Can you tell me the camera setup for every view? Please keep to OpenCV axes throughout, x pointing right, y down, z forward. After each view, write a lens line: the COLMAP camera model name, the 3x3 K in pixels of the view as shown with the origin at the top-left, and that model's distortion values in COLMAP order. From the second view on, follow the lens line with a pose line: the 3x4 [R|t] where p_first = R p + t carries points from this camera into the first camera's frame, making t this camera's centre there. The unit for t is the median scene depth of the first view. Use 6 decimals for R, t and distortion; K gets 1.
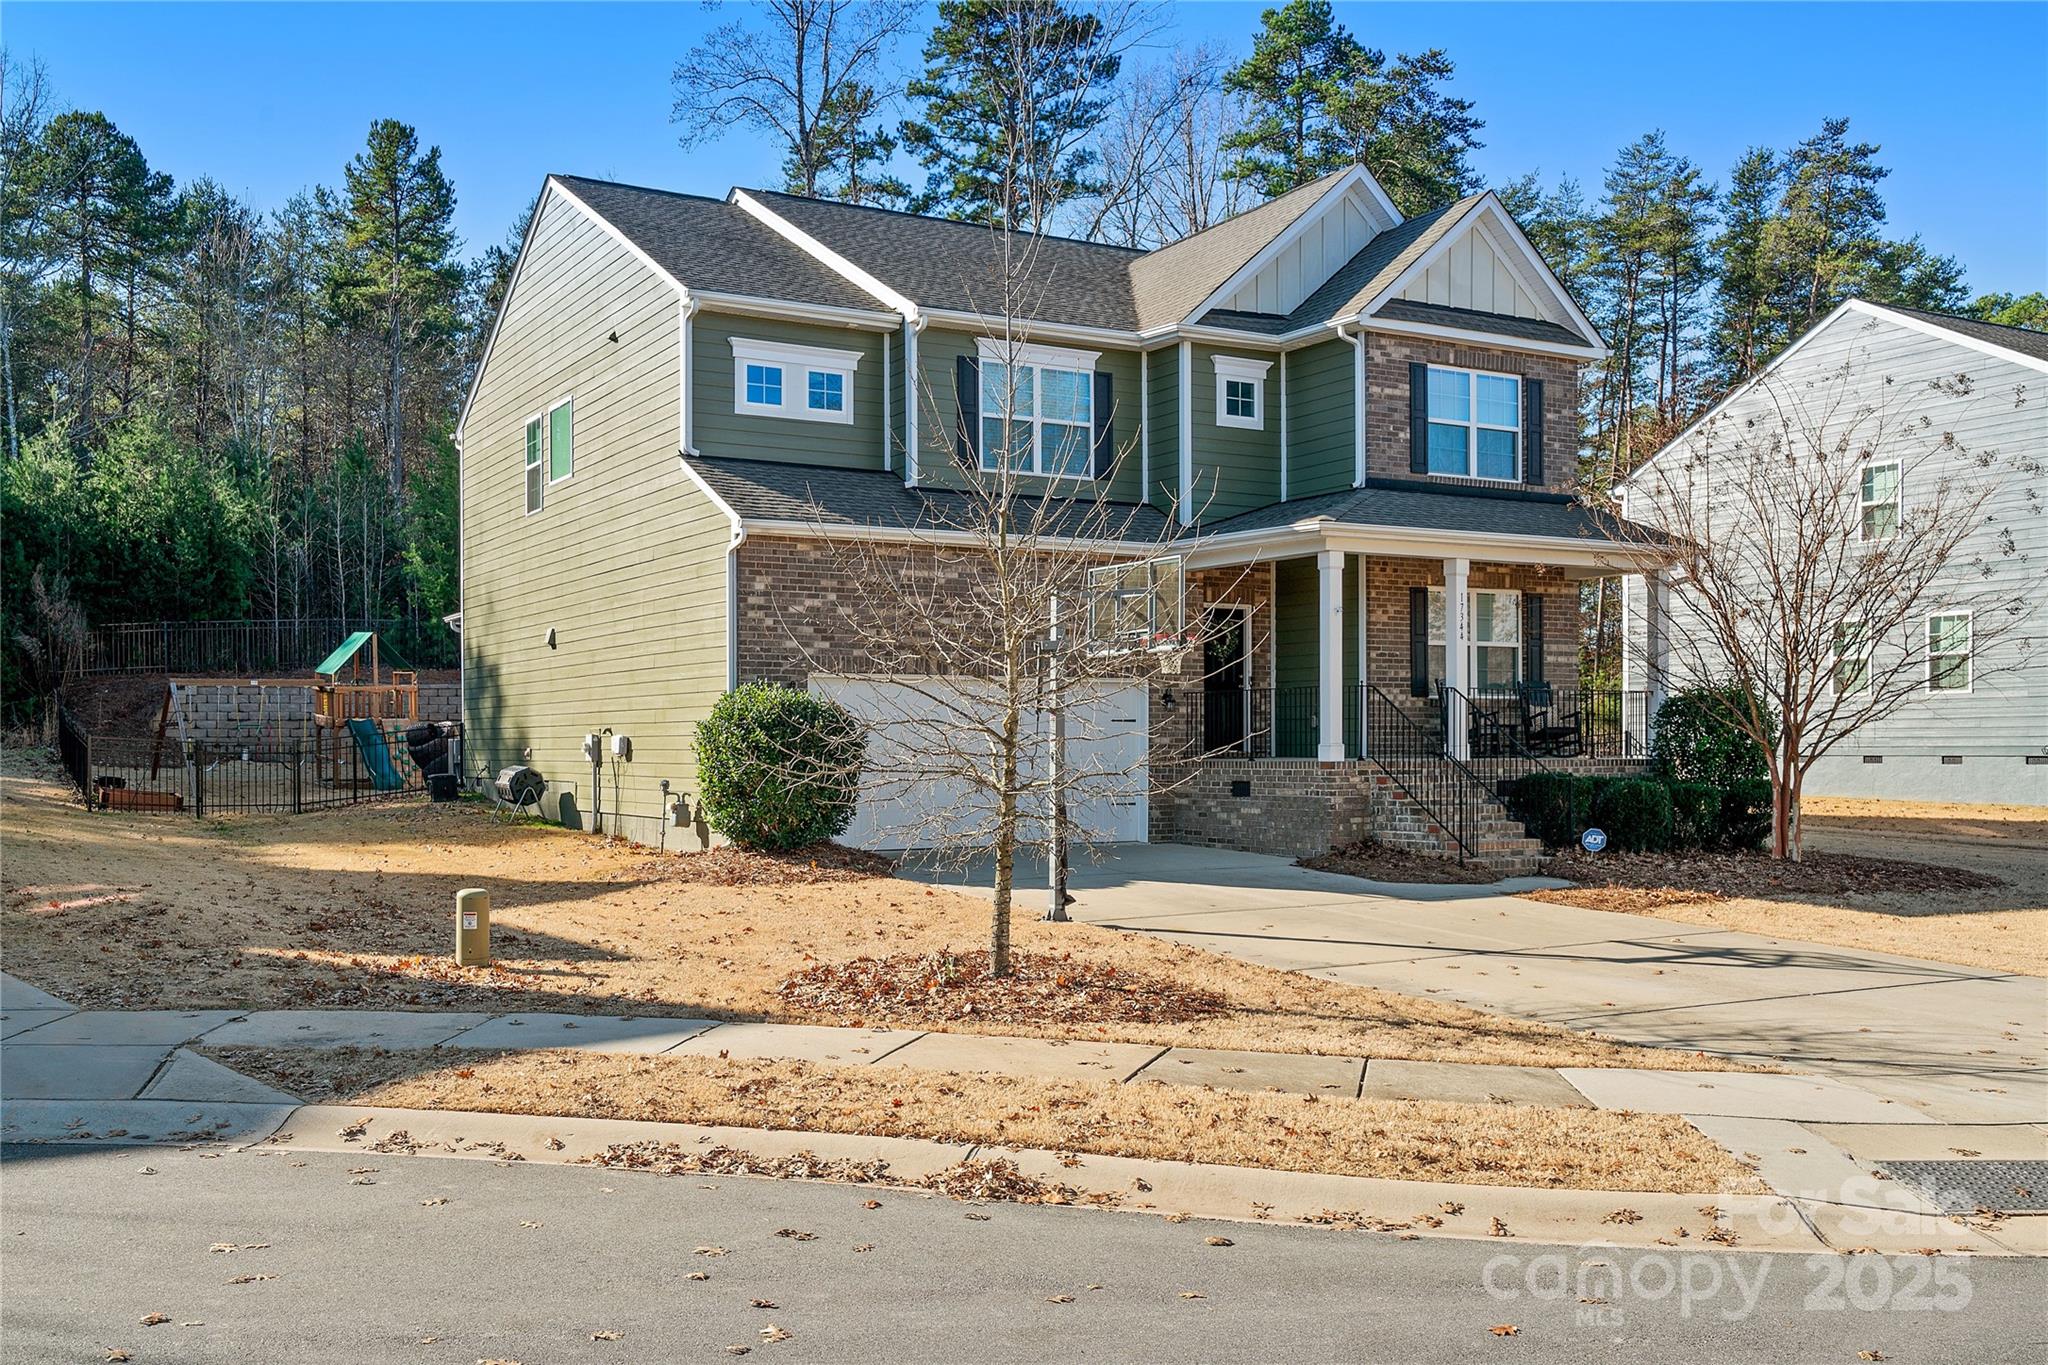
lens RADIAL K [[1855.9, 0, 1024.0], [0, 1855.9, 682.5], [0, 0, 1]] dist [0.034394, 0.003375]
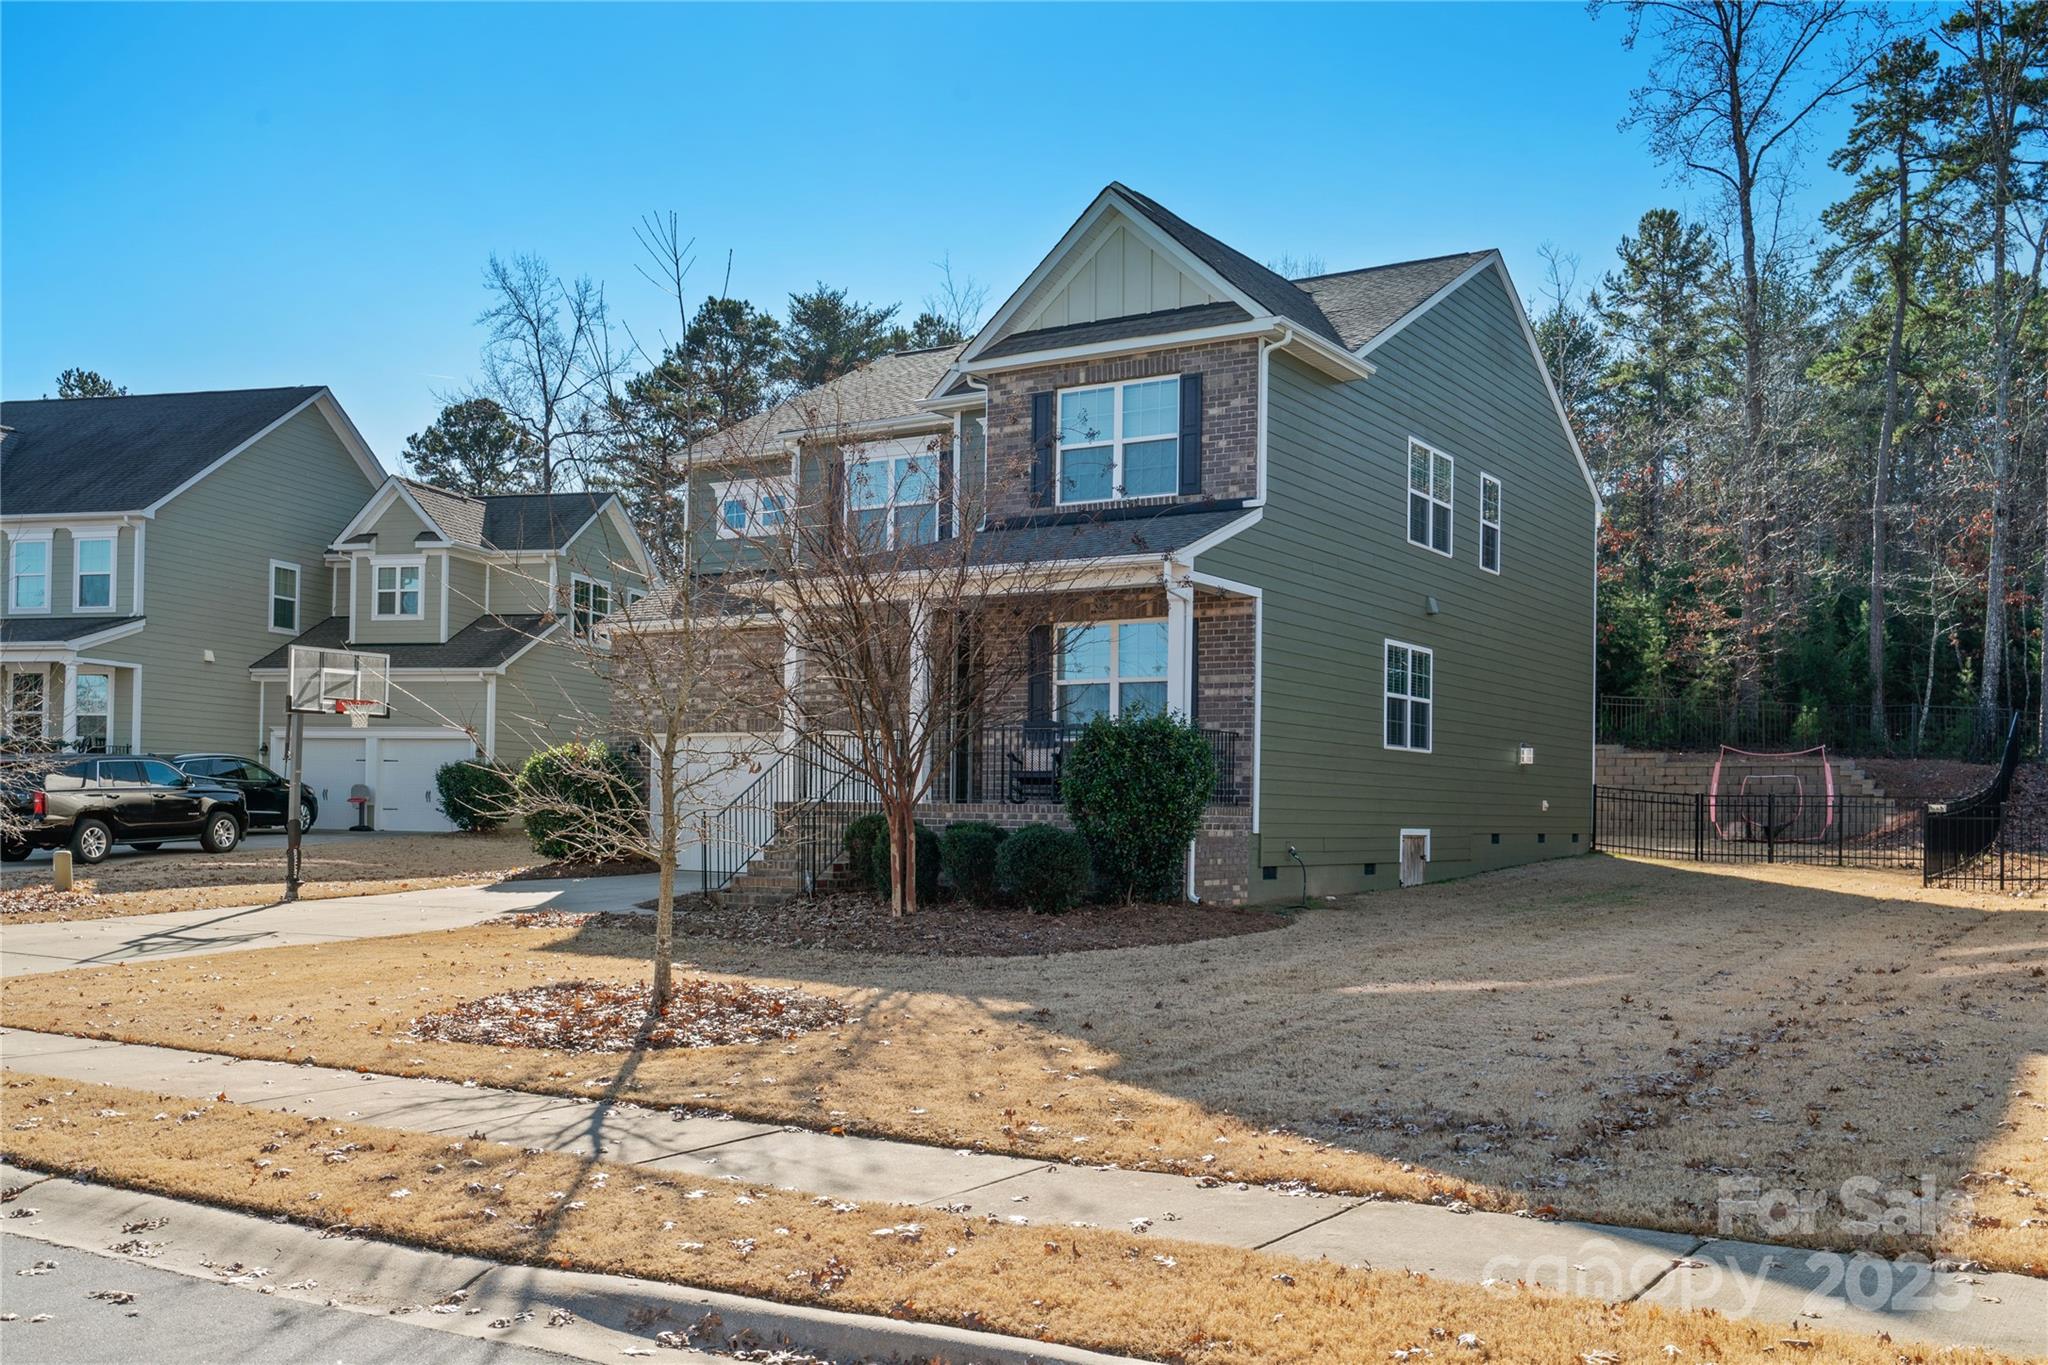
lens RADIAL K [[1855.9, 0, 1024.0], [0, 1855.9, 682.5], [0, 0, 1]] dist [0.034394, 0.003375]
pose [[0.460259, -0.054021, -0.886140, 1.051913], [0.015378, 0.998482, -0.052882, 0.028177], [0.887652, 0.010712, 0.460391, 0.554287]]
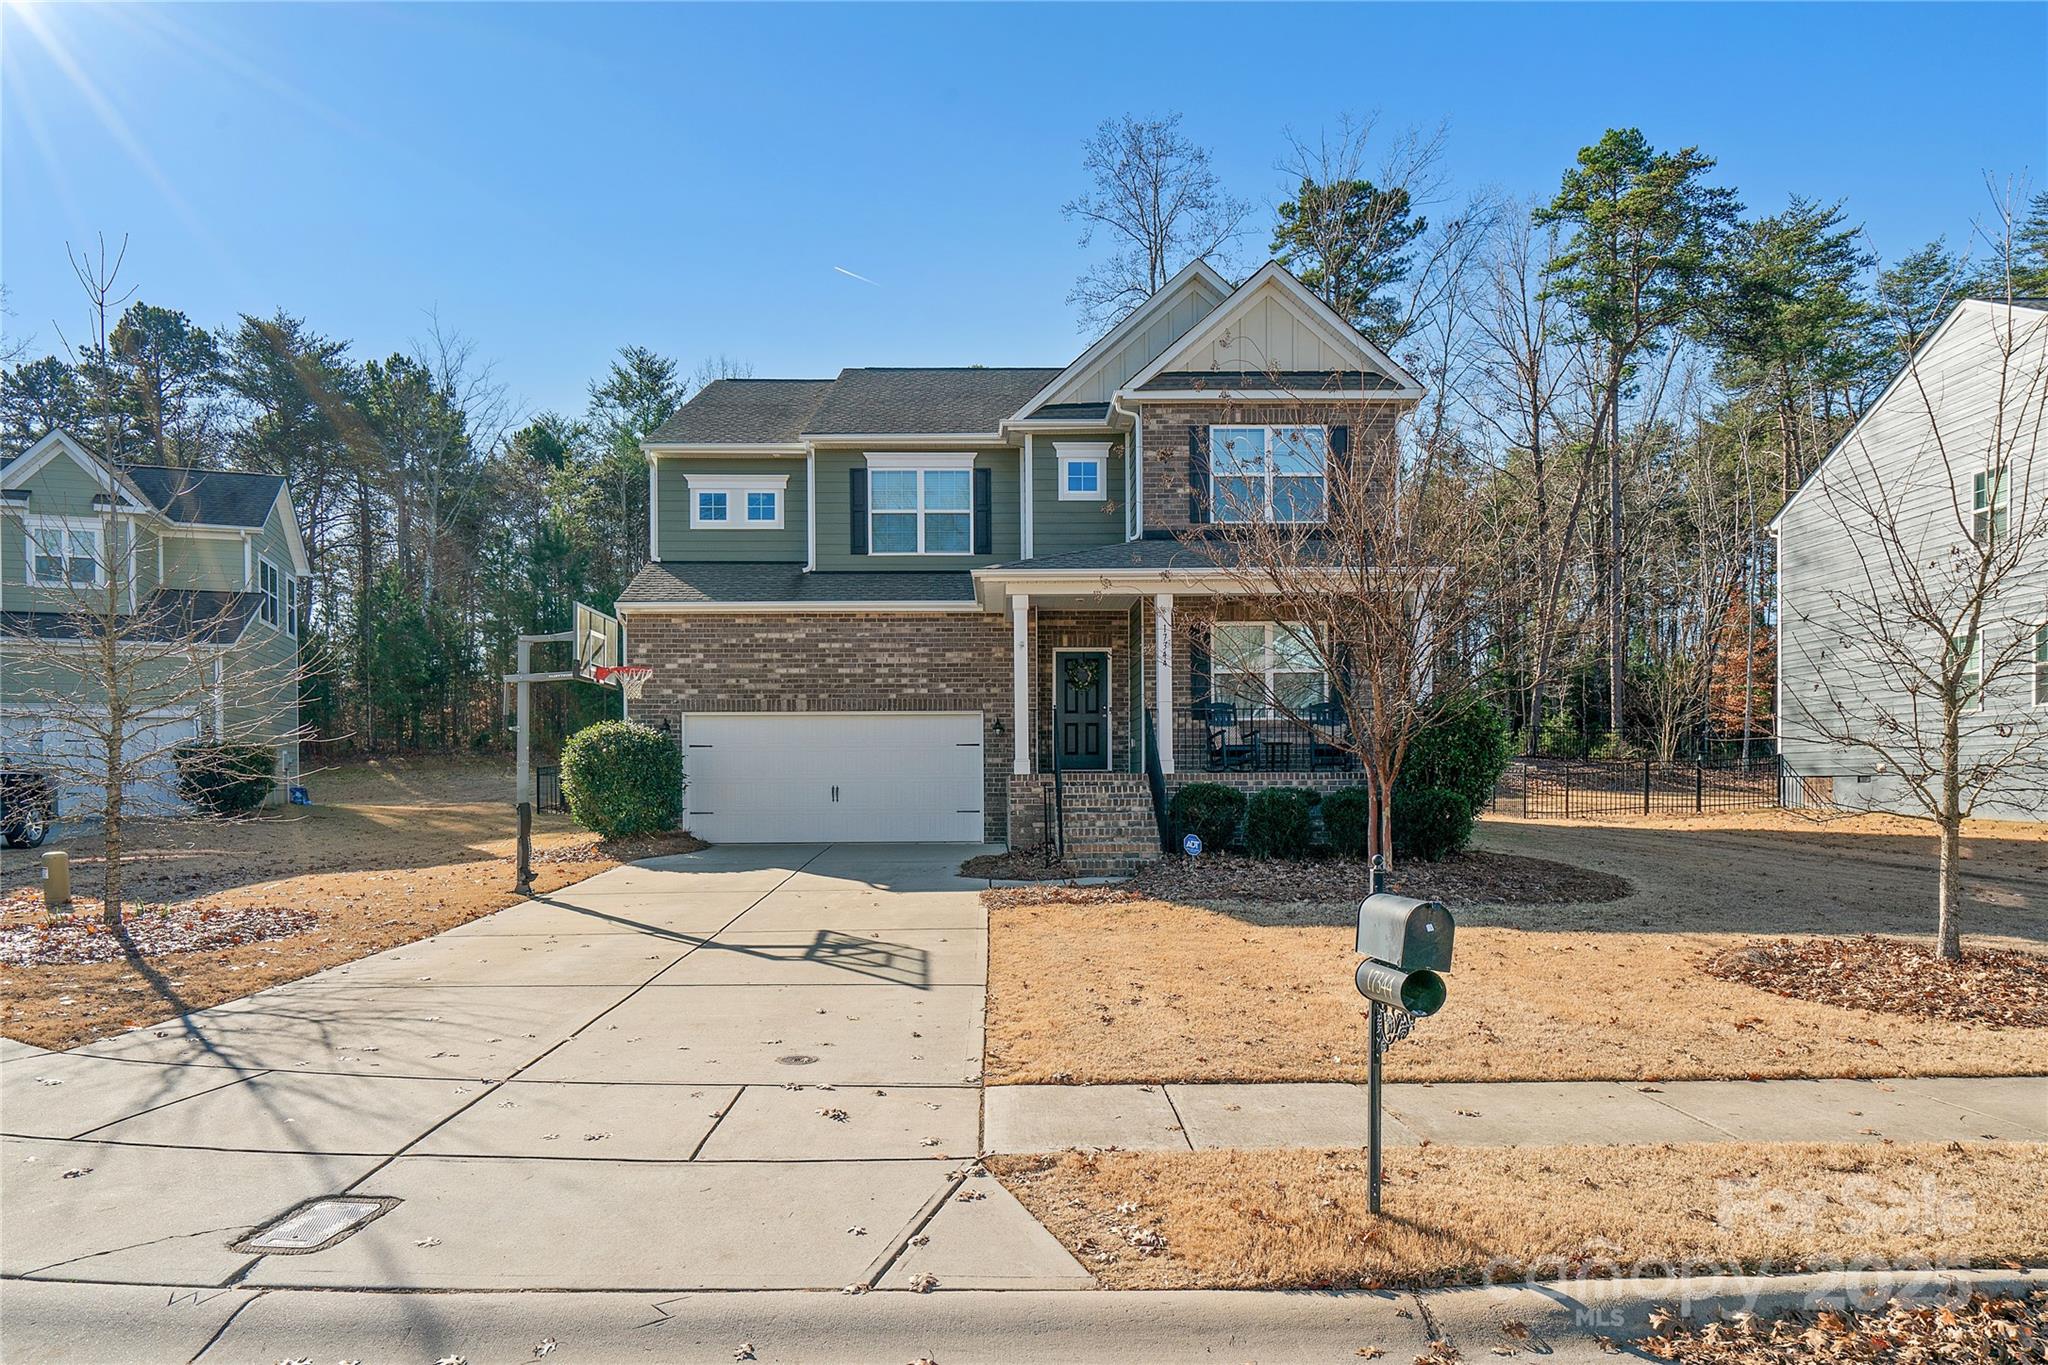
lens RADIAL K [[1281.9, 0, 1021.3], [0, 1281.9, 748.4], [0, 0, 1]] dist [0.013048, -0.000367]
pose [[0.871818, -0.016272, -0.489560, 0.499294], [0.019378, 0.999811, 0.001278, 0.022166], [0.489447, -0.010601, 0.871969, 0.262888]]
